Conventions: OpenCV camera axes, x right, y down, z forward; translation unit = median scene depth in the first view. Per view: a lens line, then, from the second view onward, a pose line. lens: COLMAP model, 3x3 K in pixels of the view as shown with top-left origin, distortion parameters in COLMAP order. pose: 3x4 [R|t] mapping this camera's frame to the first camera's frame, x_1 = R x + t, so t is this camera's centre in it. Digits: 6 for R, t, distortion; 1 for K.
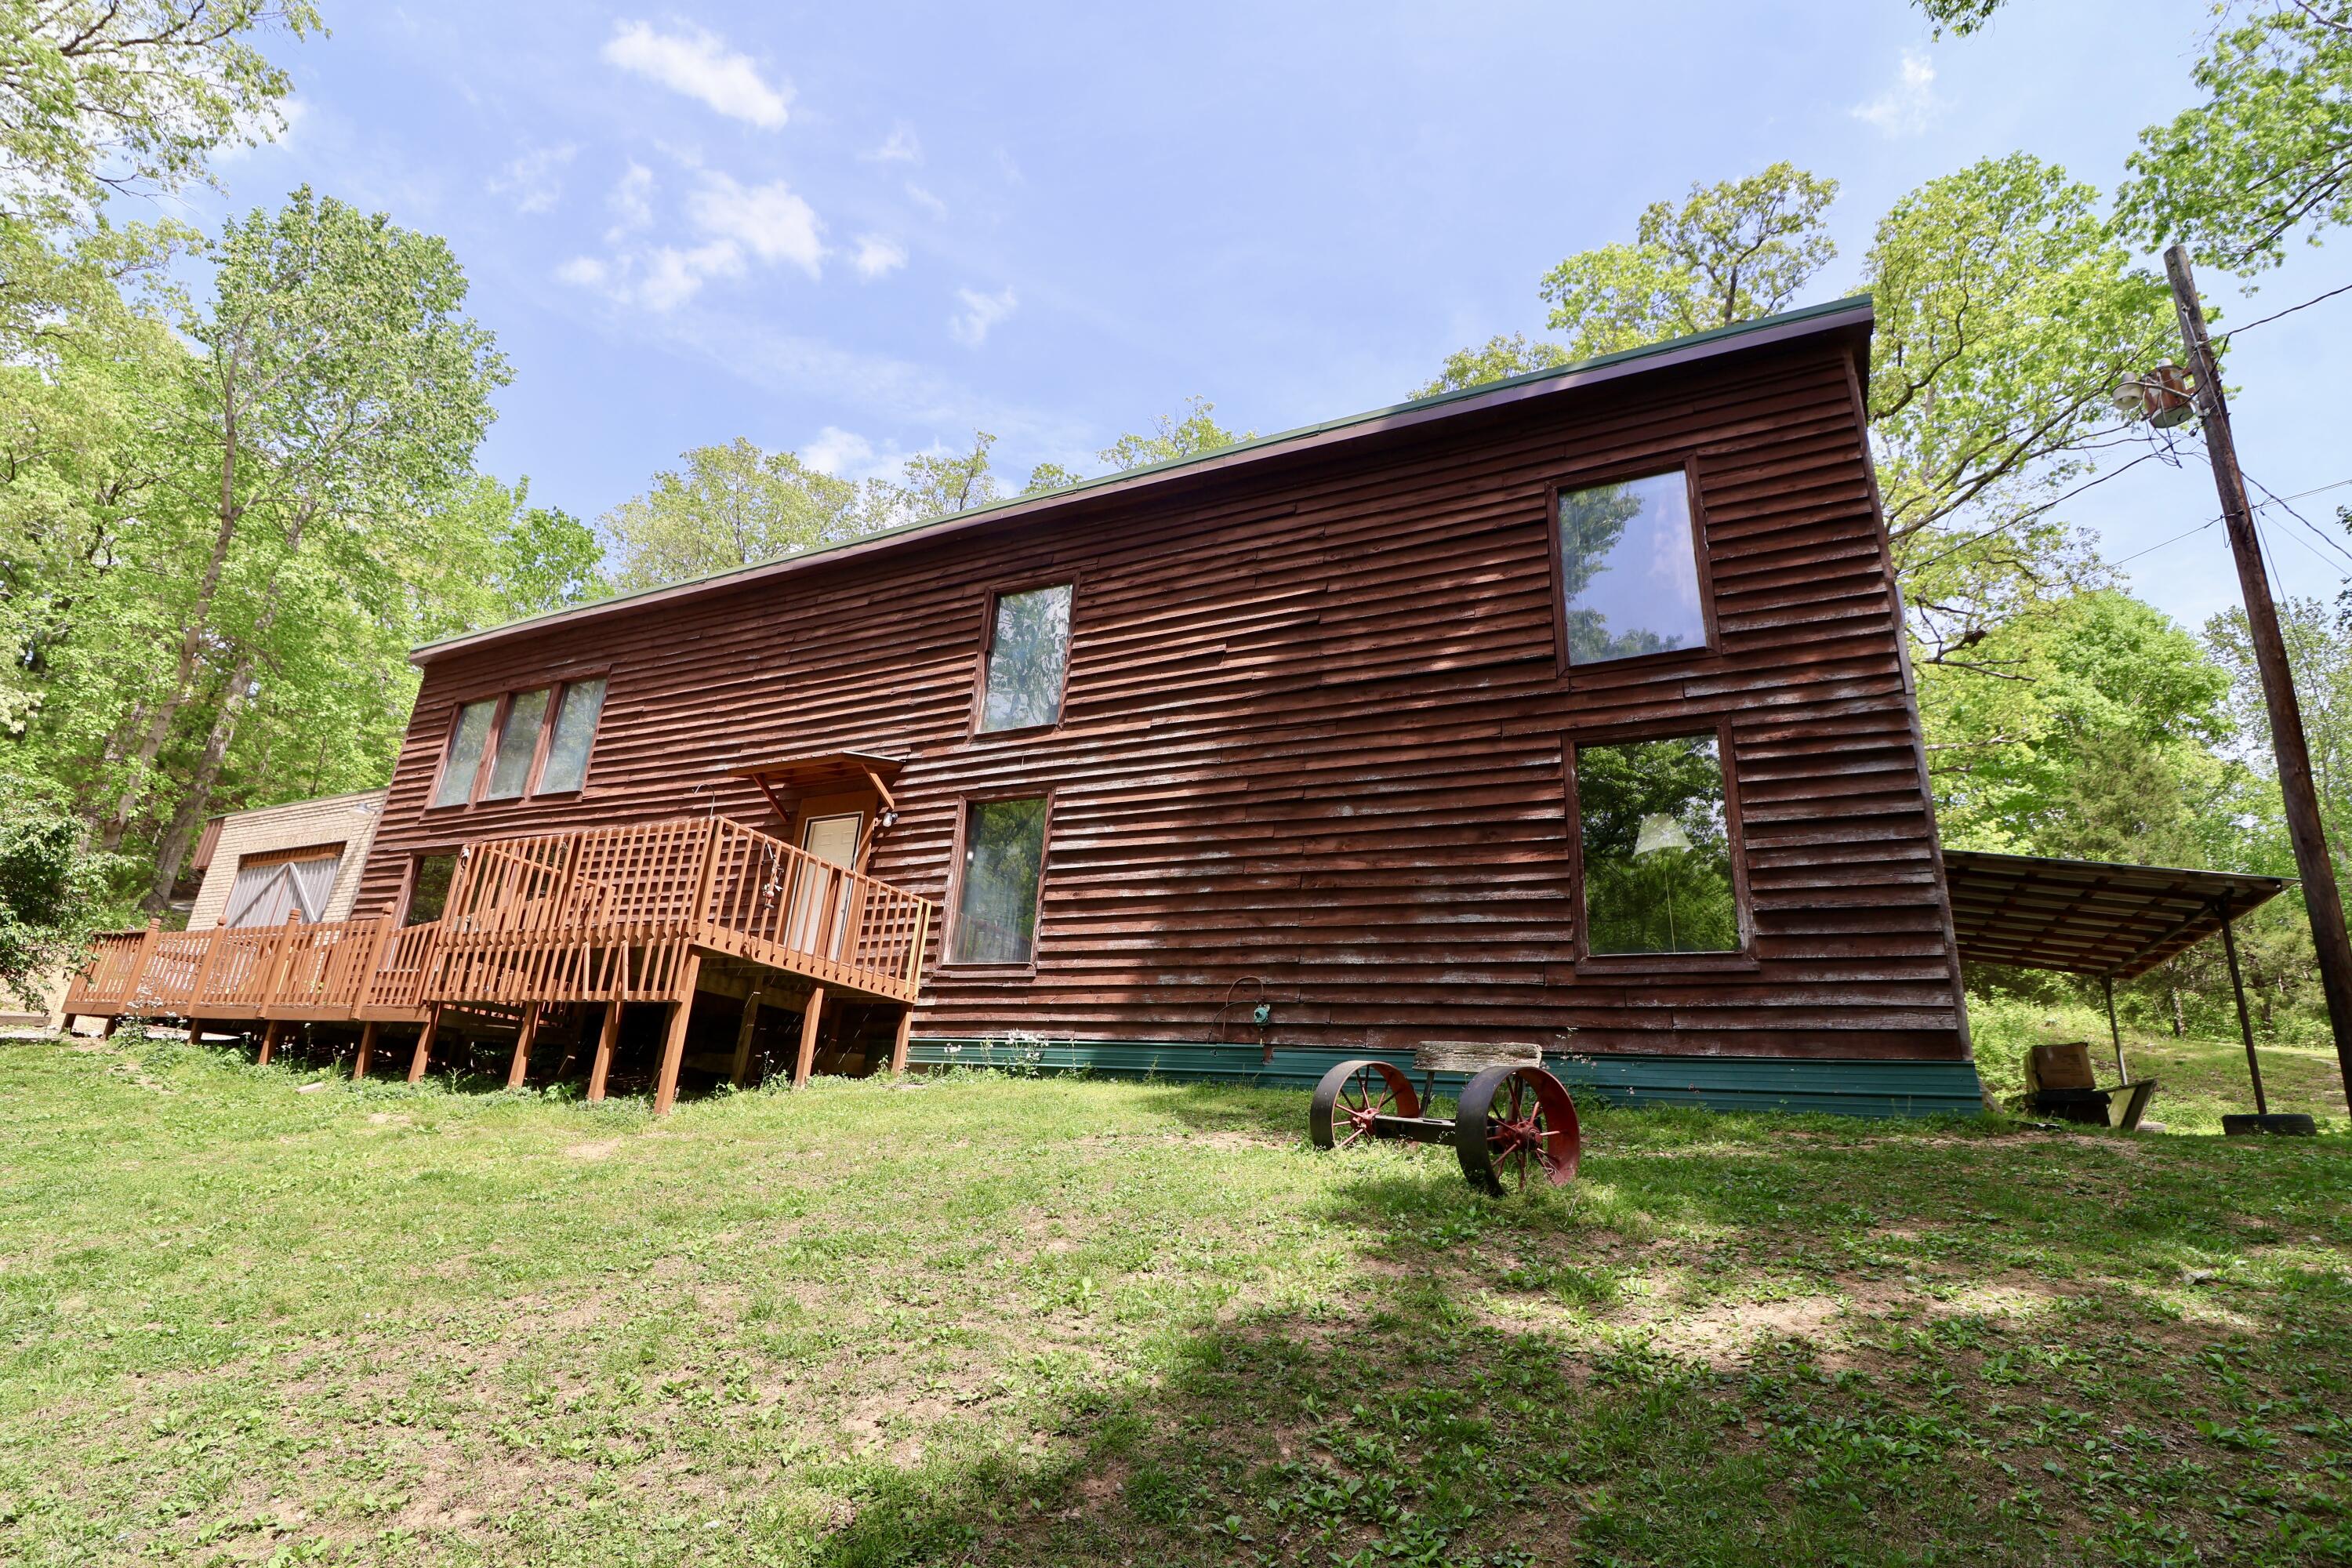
lens RADIAL K [[1081.8, 0, 1182.9], [0, 1081.8, 781.7], [0, 0, 1]] dist [-0.004540, -0.008643]
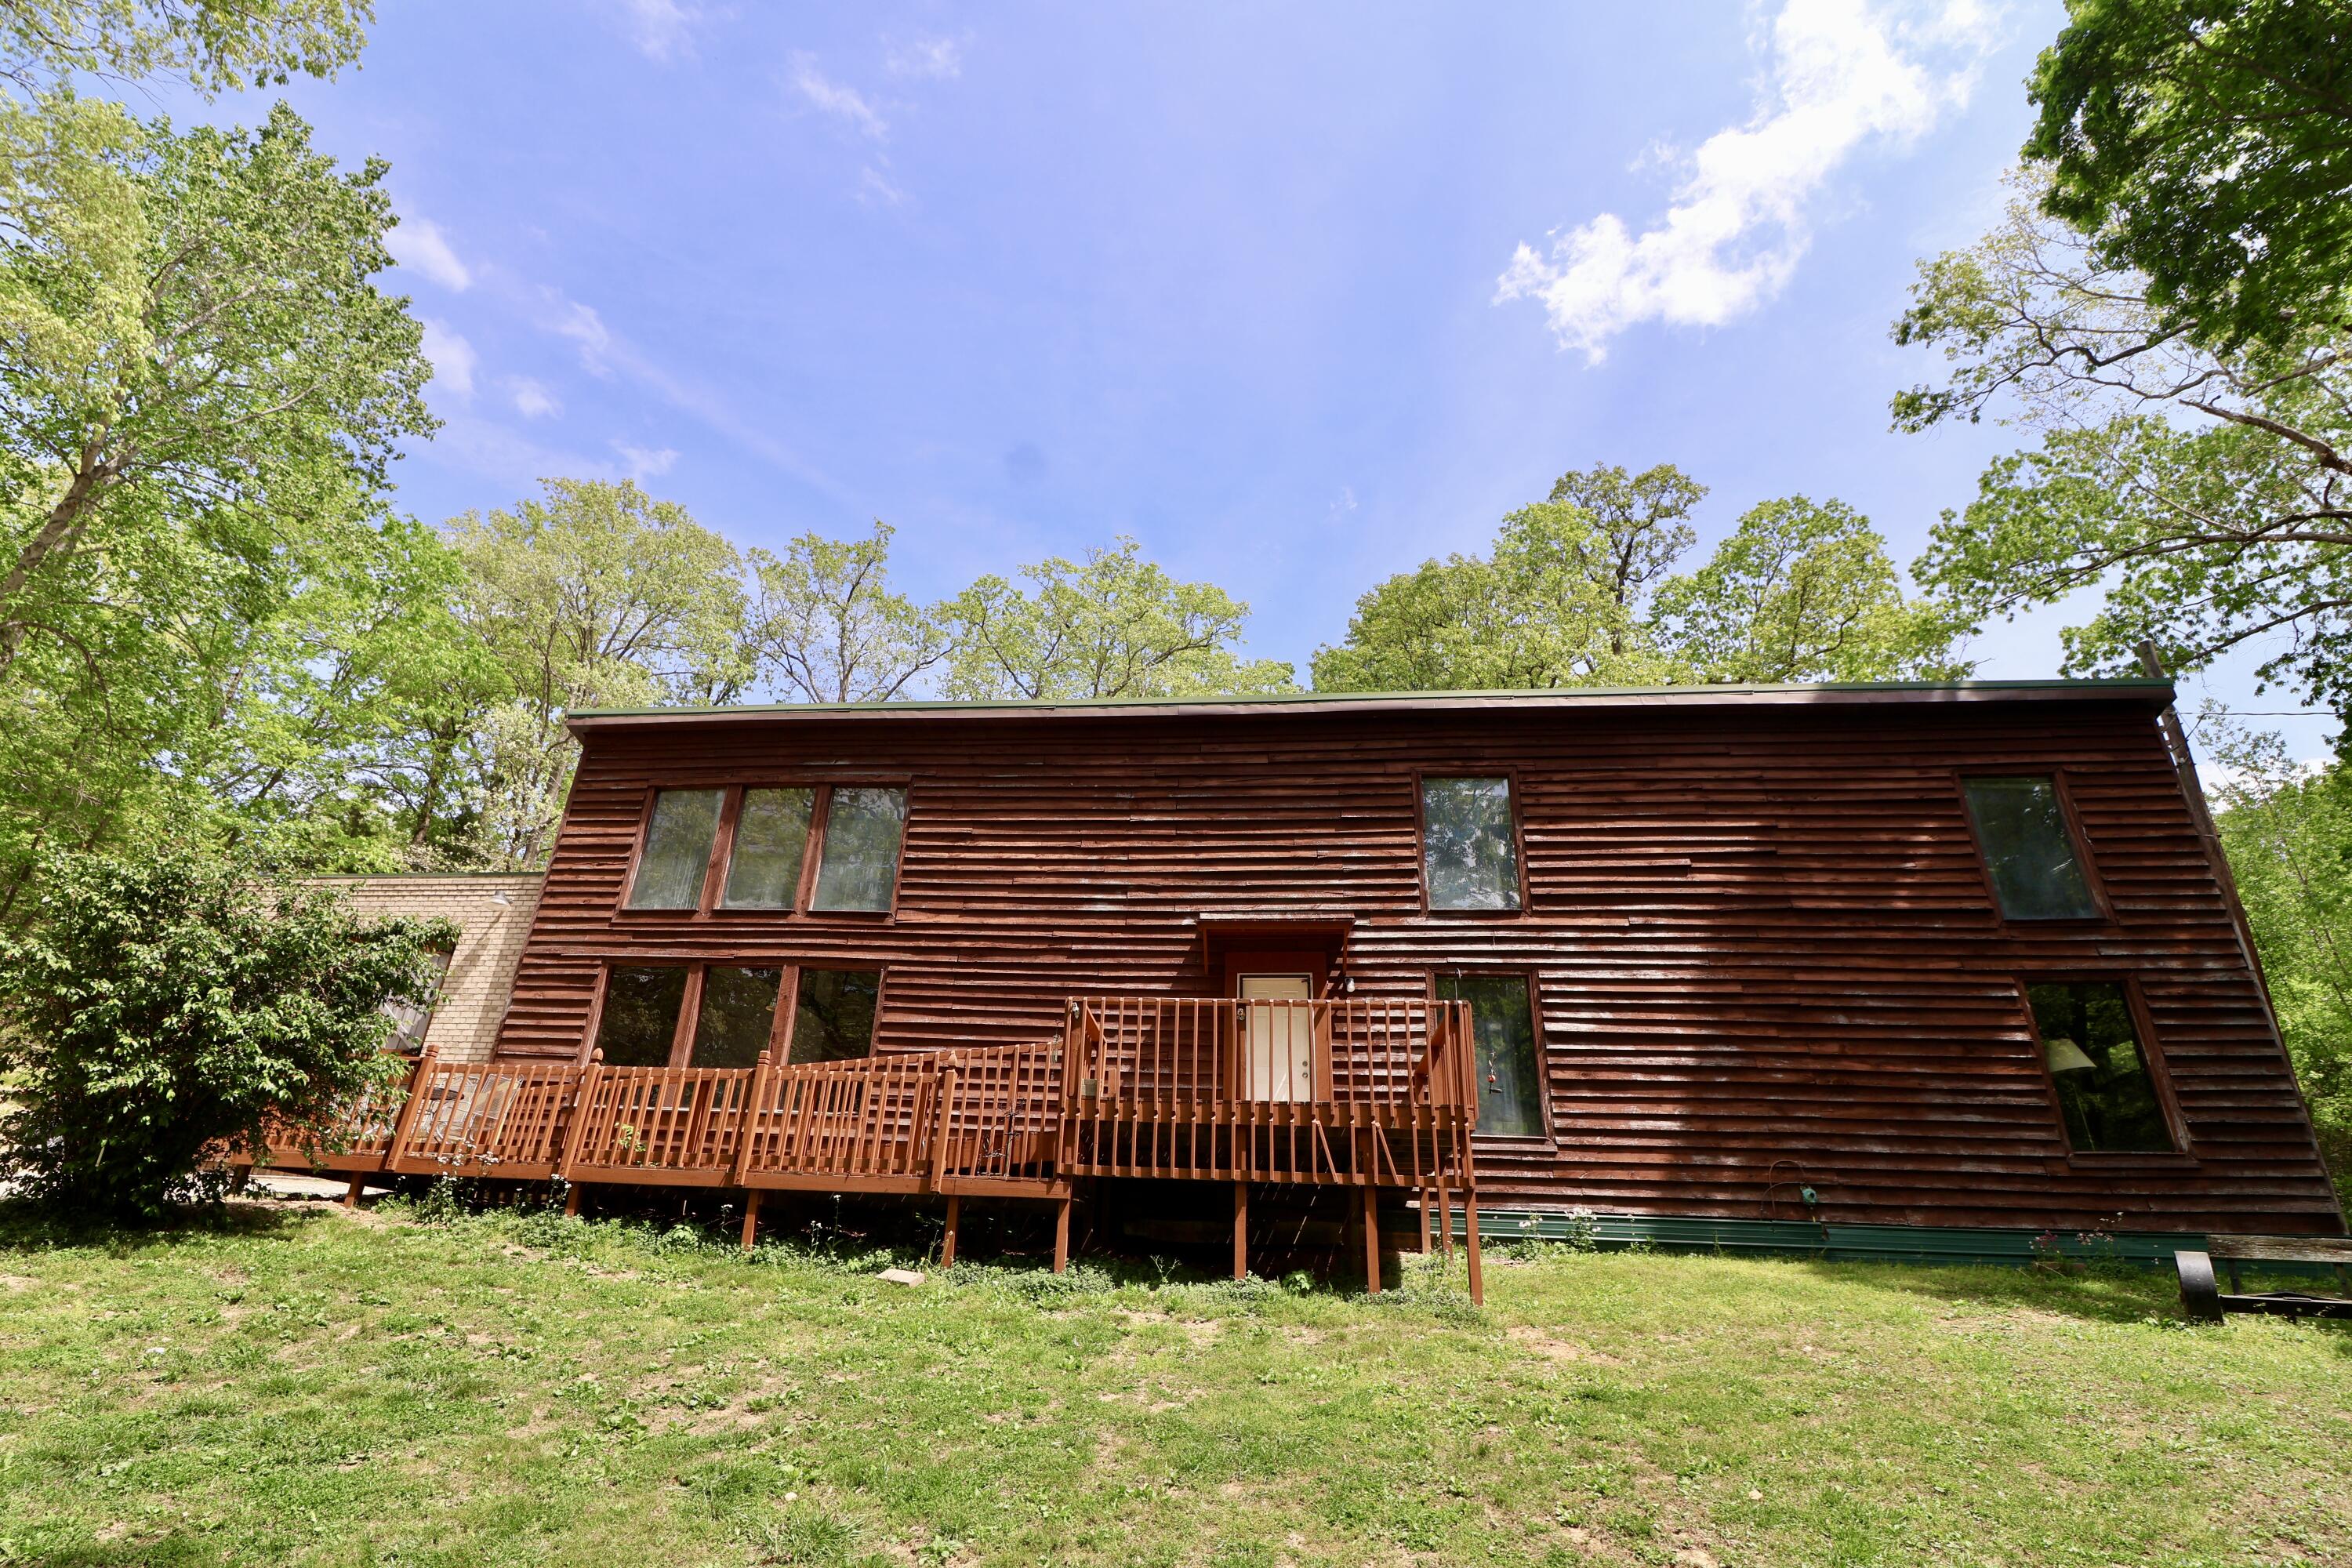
lens RADIAL K [[1081.8, 0, 1151.2], [0, 1081.8, 776.3], [0, 0, 1]] dist [-0.004540, -0.008643]
pose [[0.940923, 0.125246, 0.314607, -0.888169], [-0.092872, 0.988907, -0.115925, -0.027077], [-0.325636, 0.079858, 0.942117, 0.086675]]
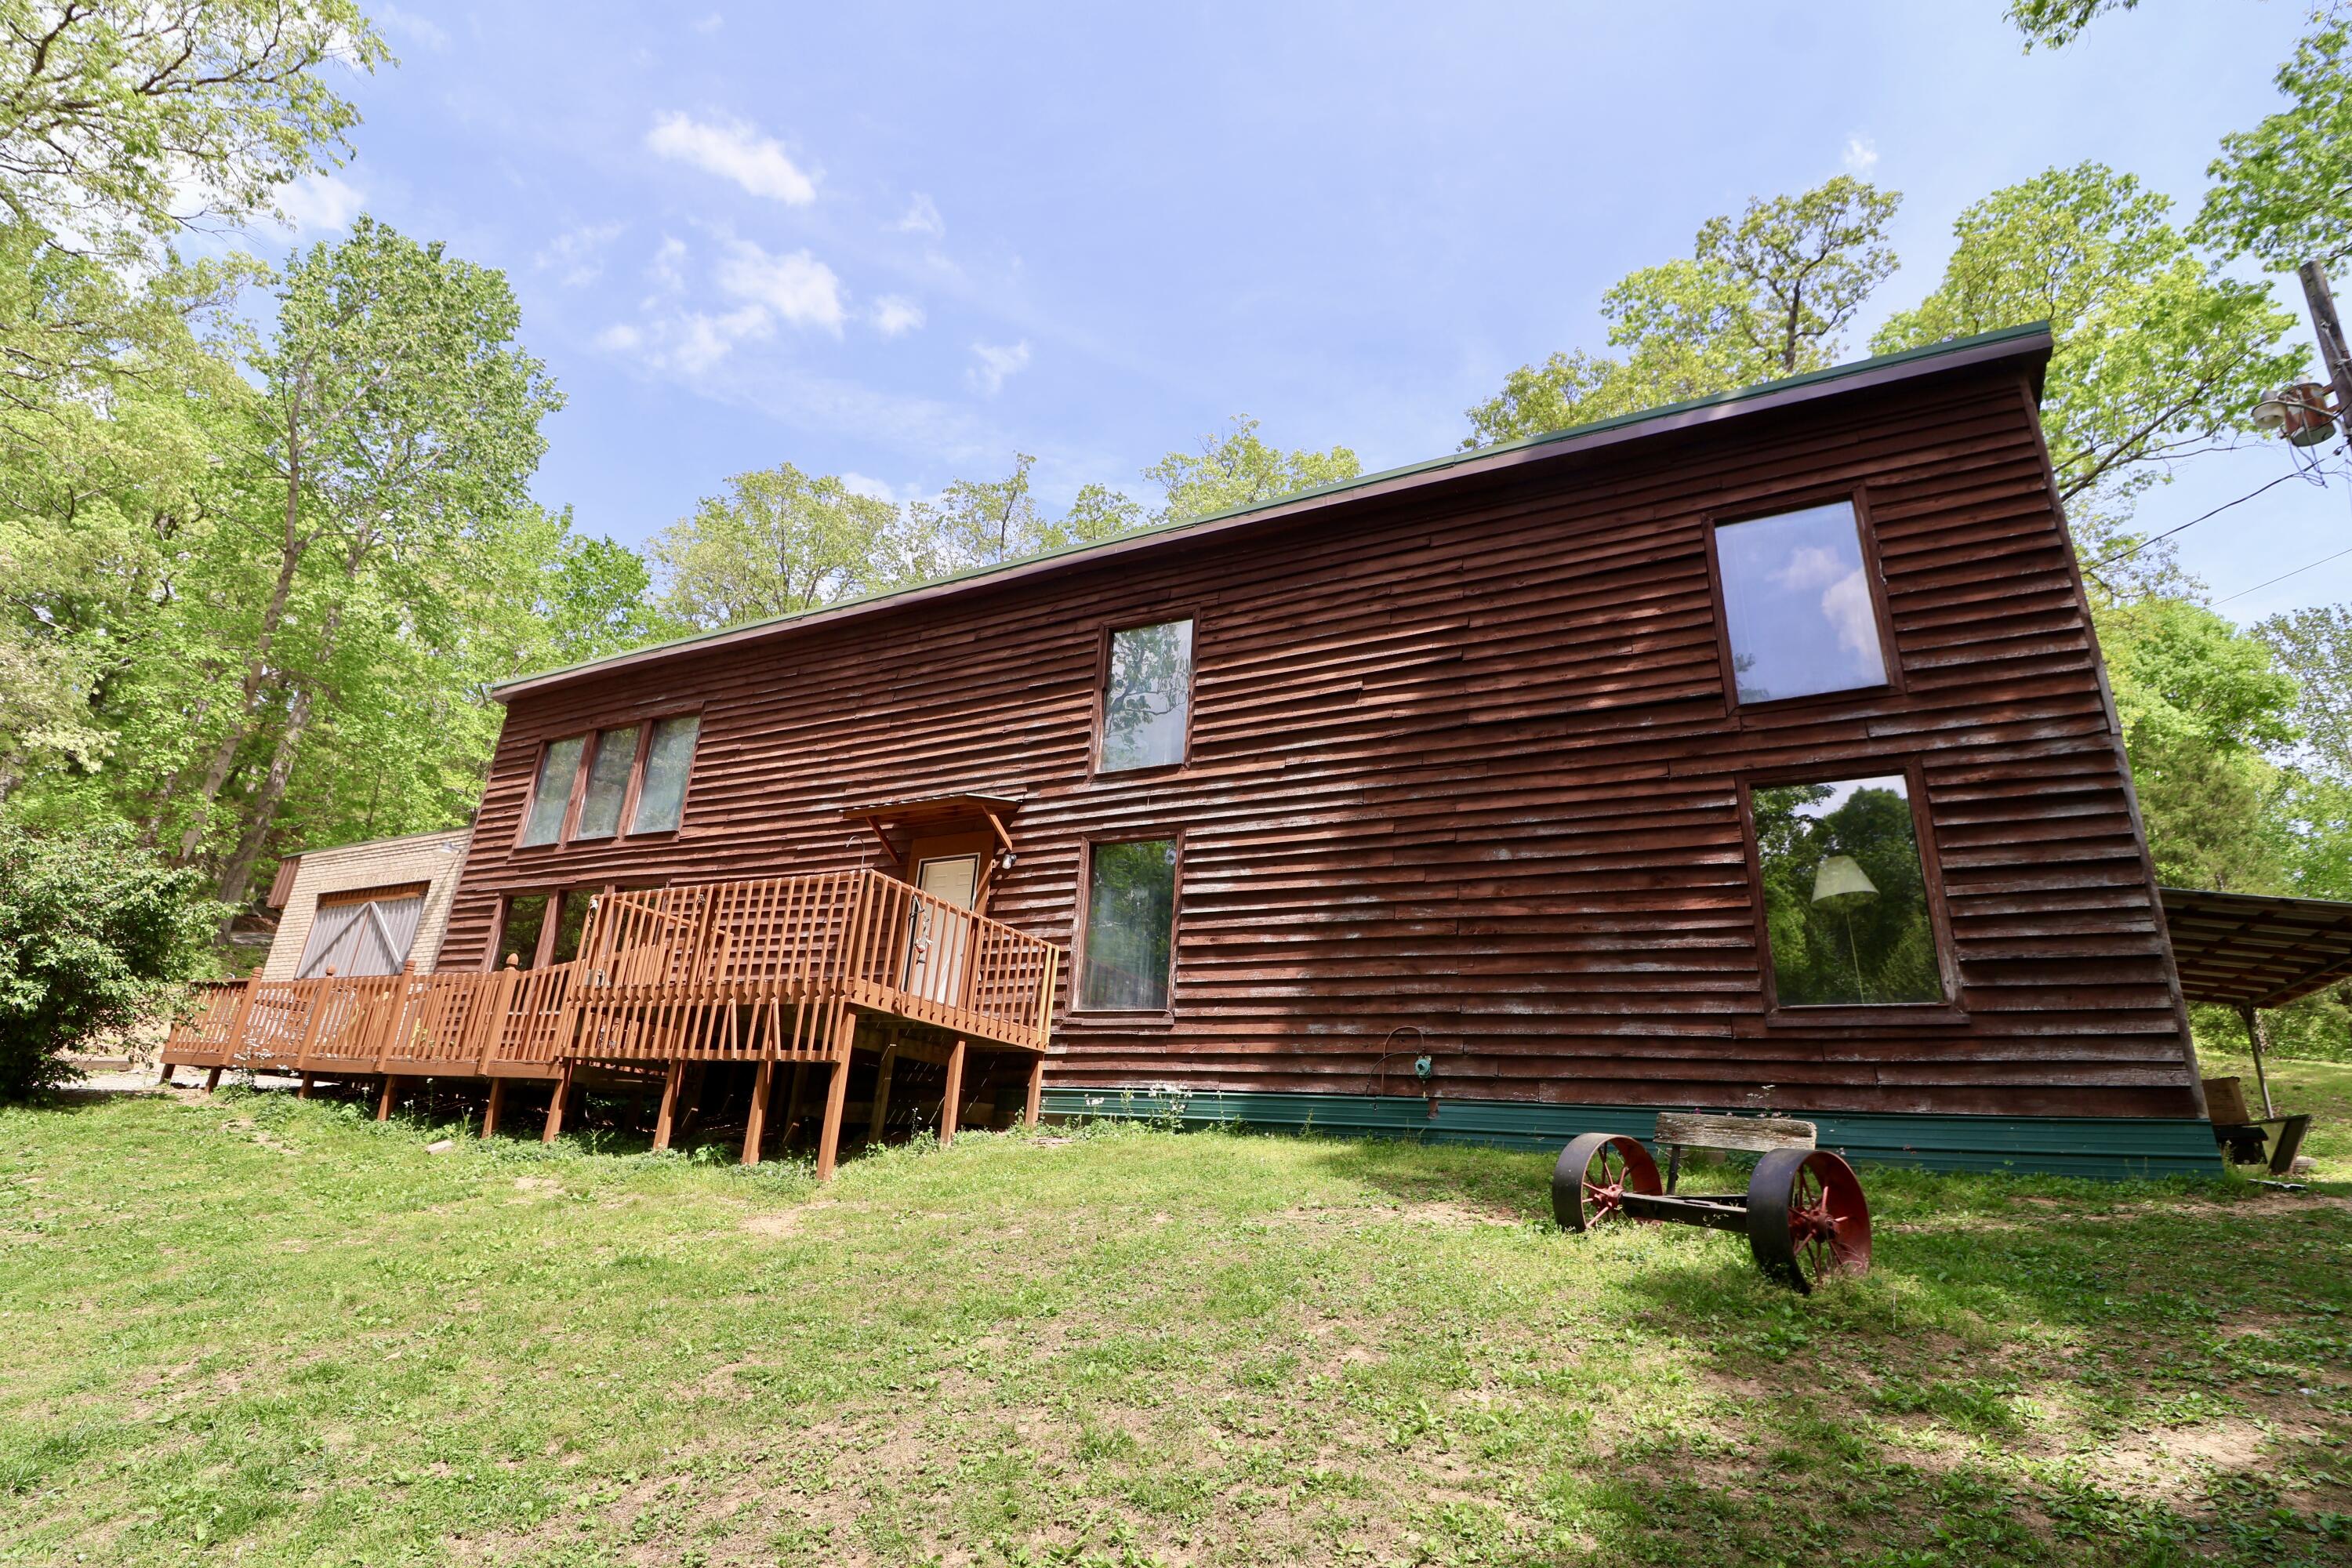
lens RADIAL K [[1081.8, 0, 1184.3], [0, 1081.8, 779.3], [0, 0, 1]] dist [-0.004540, -0.008643]
pose [[0.999870, -0.010857, -0.011890, -0.111039], [0.010699, 0.999855, -0.013238, -0.027469], [0.012032, 0.013109, 0.999842, 0.022065]]
